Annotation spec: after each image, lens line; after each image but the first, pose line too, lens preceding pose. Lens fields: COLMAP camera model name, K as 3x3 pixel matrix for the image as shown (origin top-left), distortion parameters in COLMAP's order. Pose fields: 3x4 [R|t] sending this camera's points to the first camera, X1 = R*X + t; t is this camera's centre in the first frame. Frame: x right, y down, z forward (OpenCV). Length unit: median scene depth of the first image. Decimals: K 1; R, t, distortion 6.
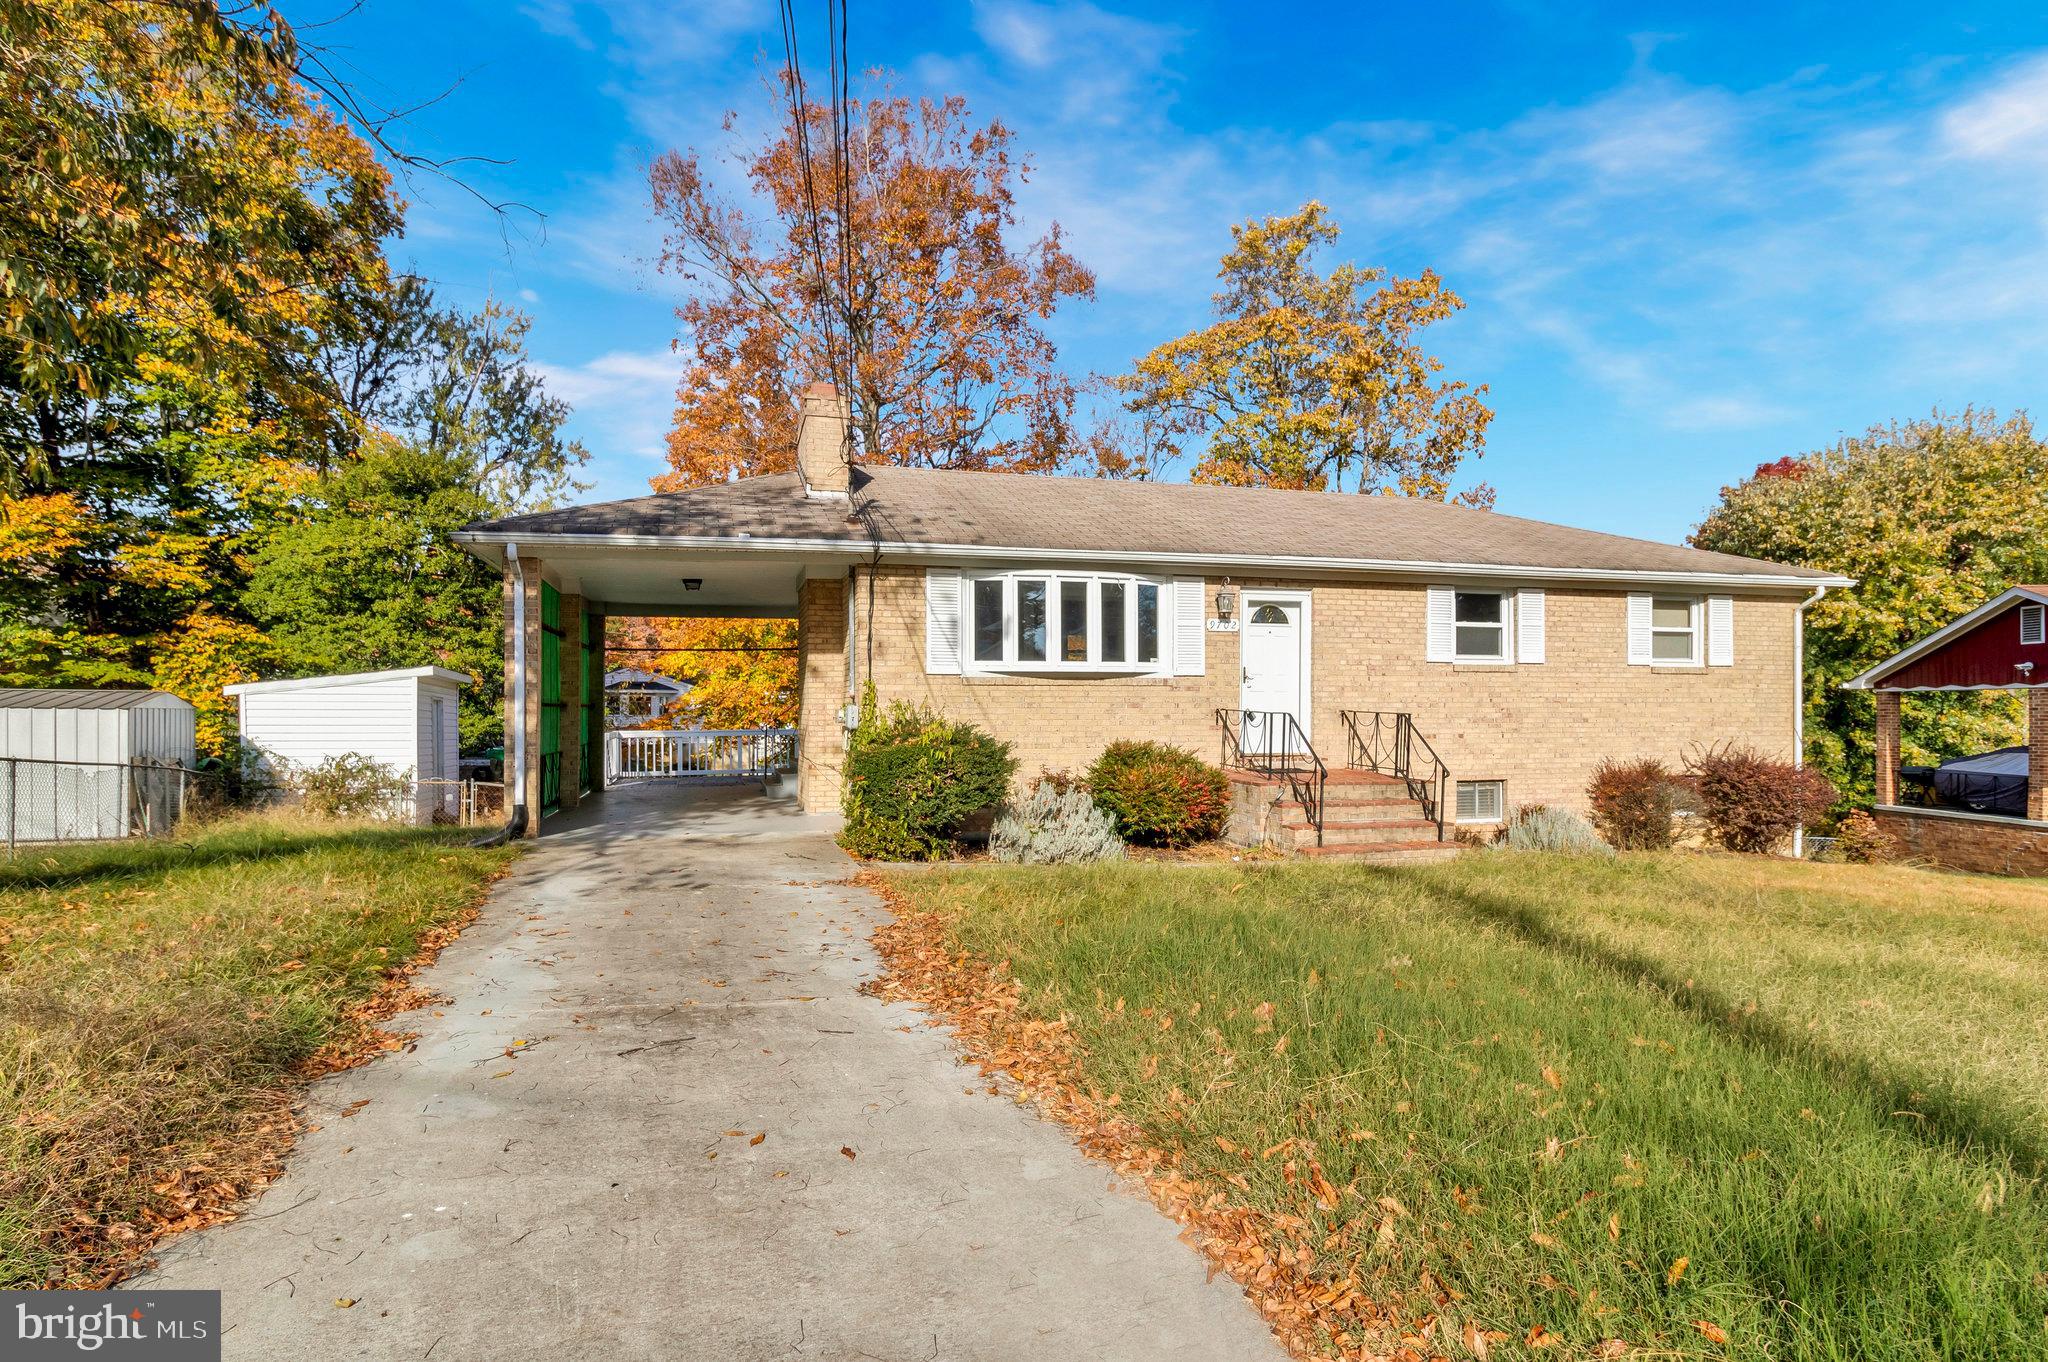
lens RADIAL K [[1069.1, 0, 1014.6], [0, 1069.1, 712.8], [0, 0, 1]] dist [0.011112, 0.000302]
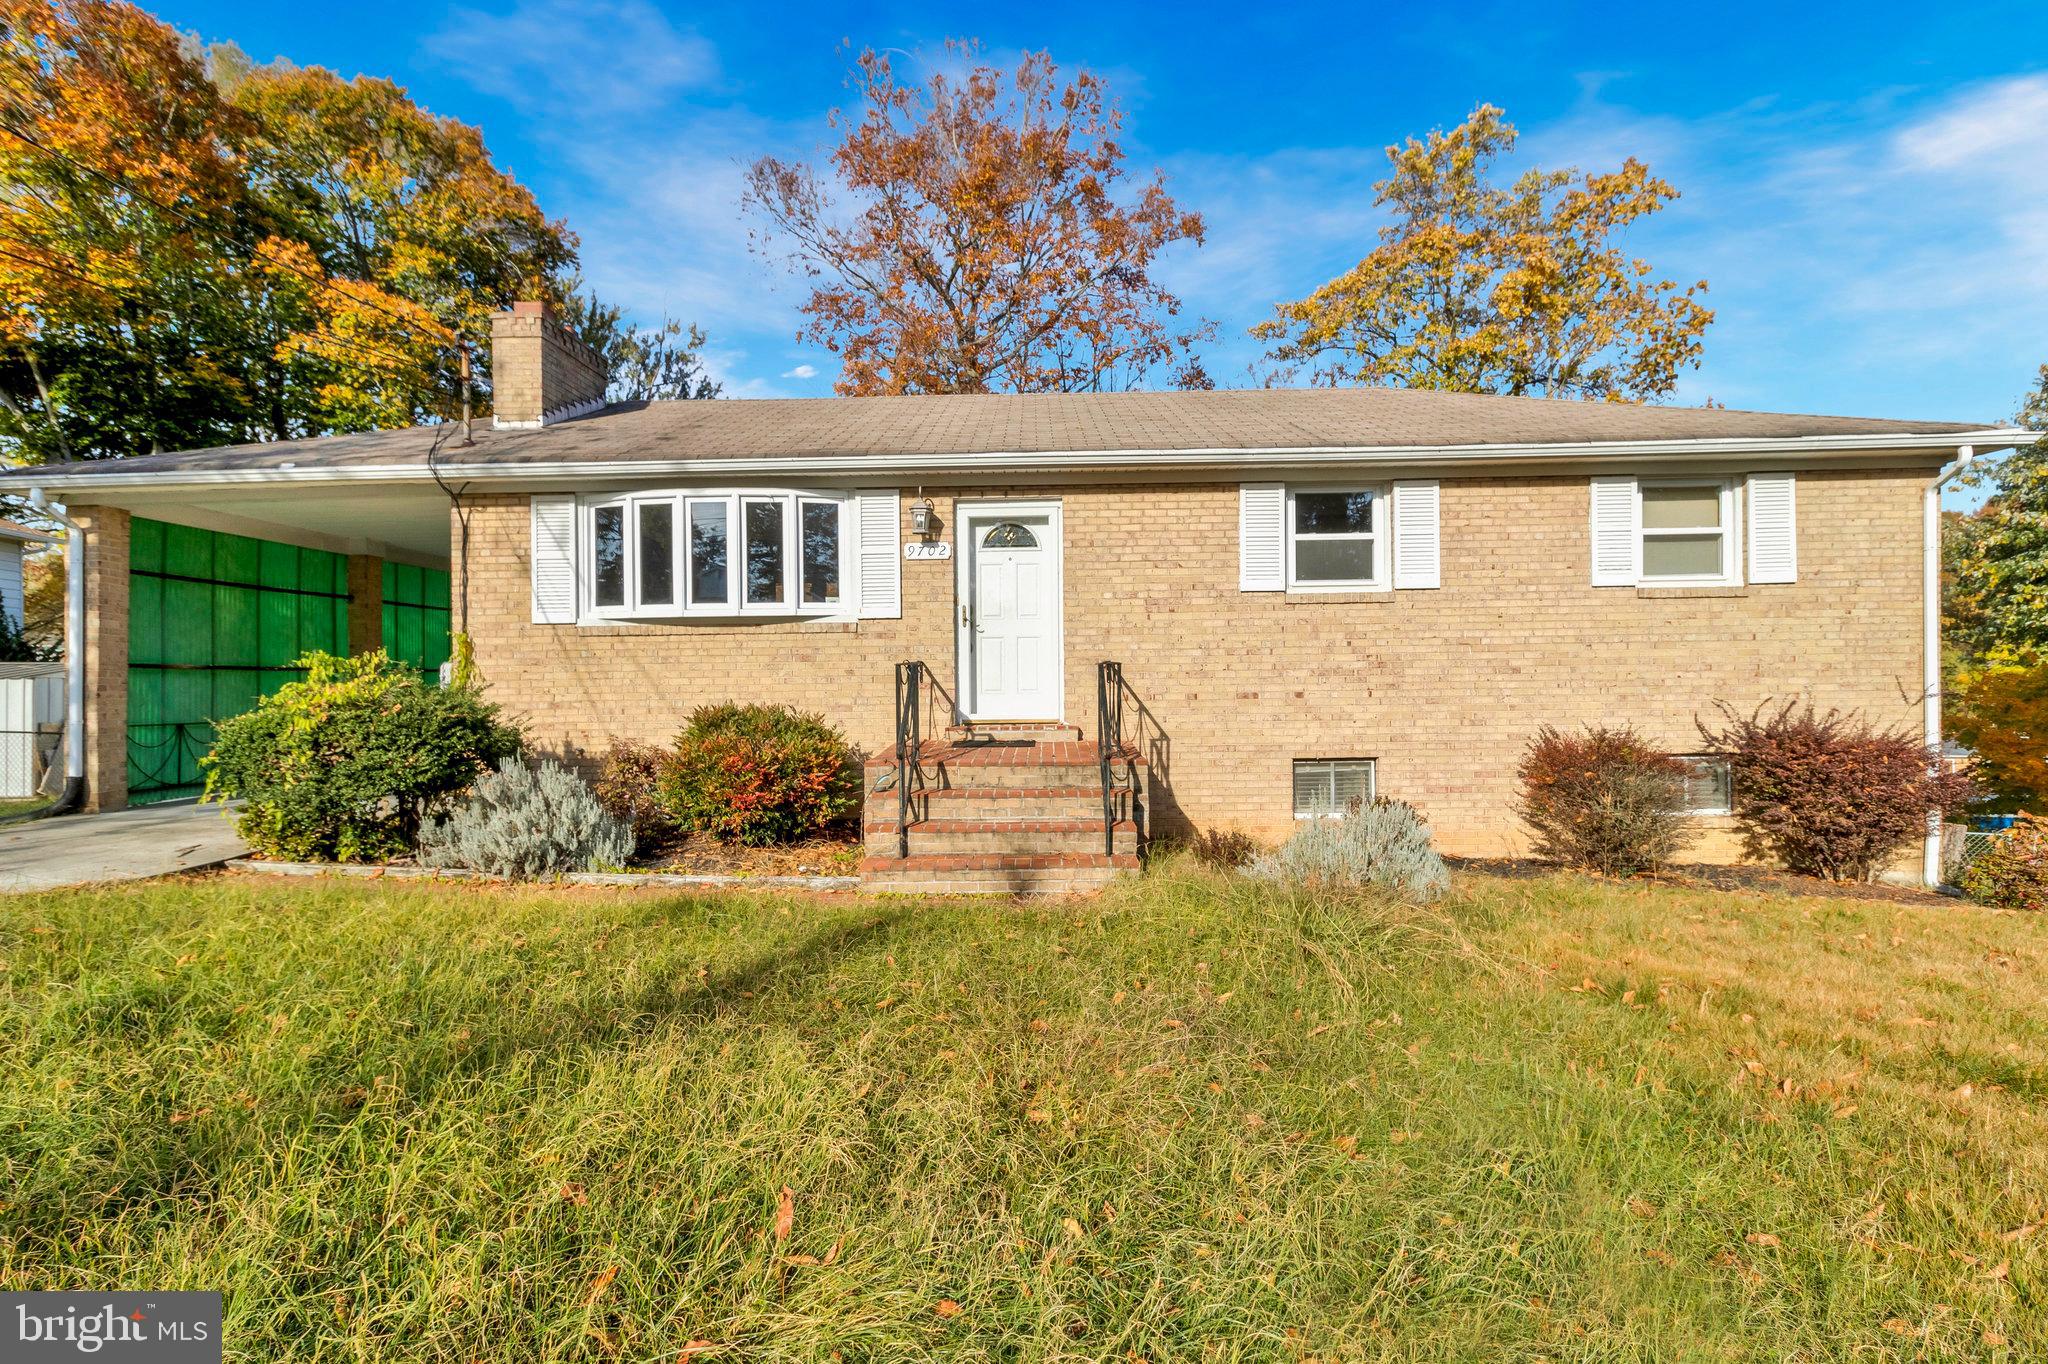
lens RADIAL K [[958.2, 0, 1024.0], [0, 958.2, 682.0], [0, 0, 1]] dist [0.015572, -0.000153]
pose [[0.959006, -0.011216, -0.283164, 0.414703], [0.012158, 0.999925, 0.001569, 0.009767], [0.283125, -0.004948, 0.959070, 0.336773]]
